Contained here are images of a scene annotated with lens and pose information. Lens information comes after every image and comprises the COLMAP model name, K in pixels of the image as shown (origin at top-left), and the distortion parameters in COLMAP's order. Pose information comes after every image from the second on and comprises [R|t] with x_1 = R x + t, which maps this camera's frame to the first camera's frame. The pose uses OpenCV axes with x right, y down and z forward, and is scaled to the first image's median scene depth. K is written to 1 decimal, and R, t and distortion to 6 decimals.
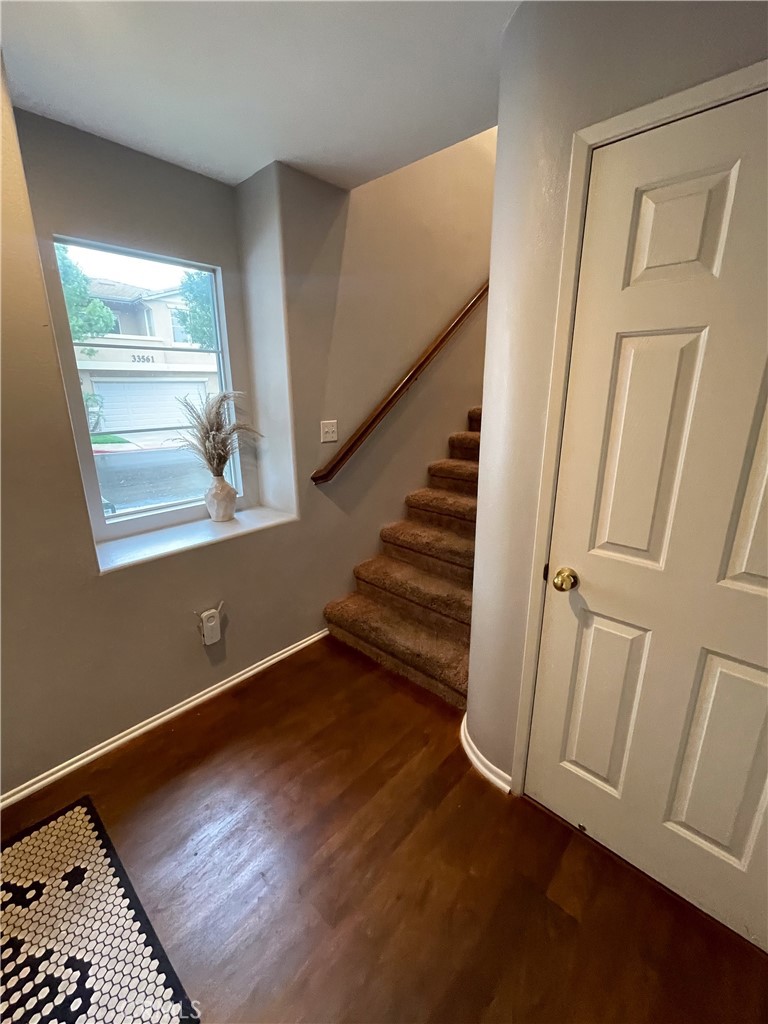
lens RADIAL K [[413.4, 0, 384.0], [0, 413.4, 512.0], [0, 0, 1]] dist [-0.006212, 0.000040]
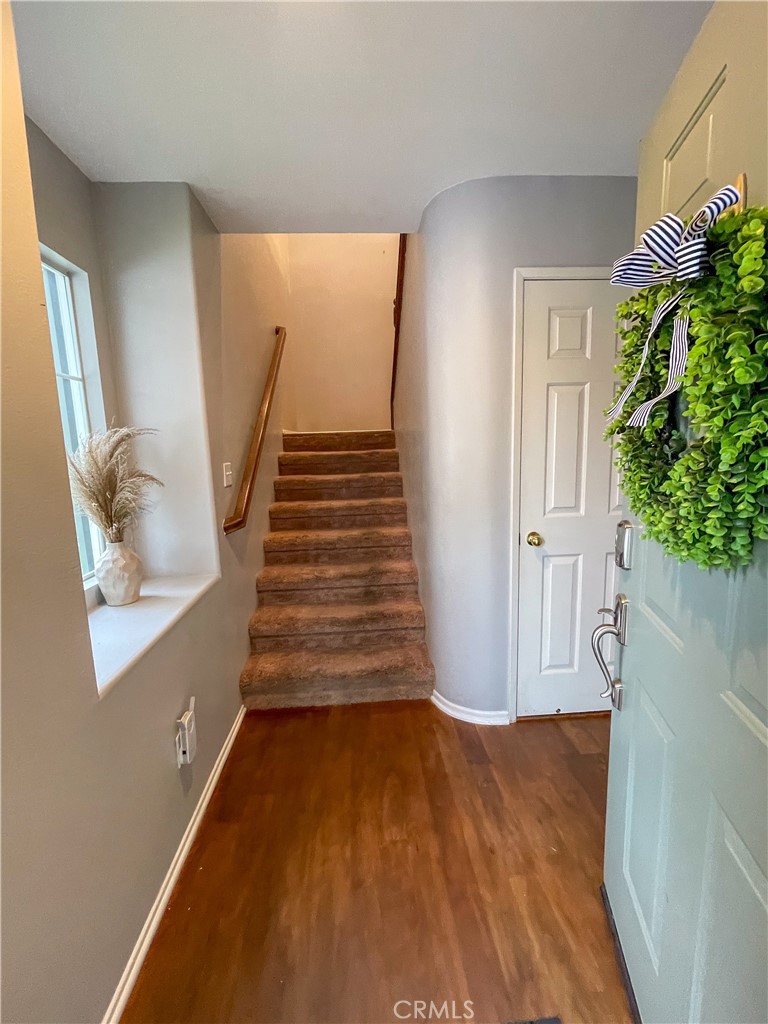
lens RADIAL K [[413.4, 0, 384.0], [0, 413.4, 512.0], [0, 0, 1]] dist [-0.006212, 0.000040]
pose [[0.705819, -0.137433, 0.694933, -0.700194], [0.233193, 0.971401, -0.044737, 0.005176], [-0.668910, 0.193630, 0.717682, 0.187124]]
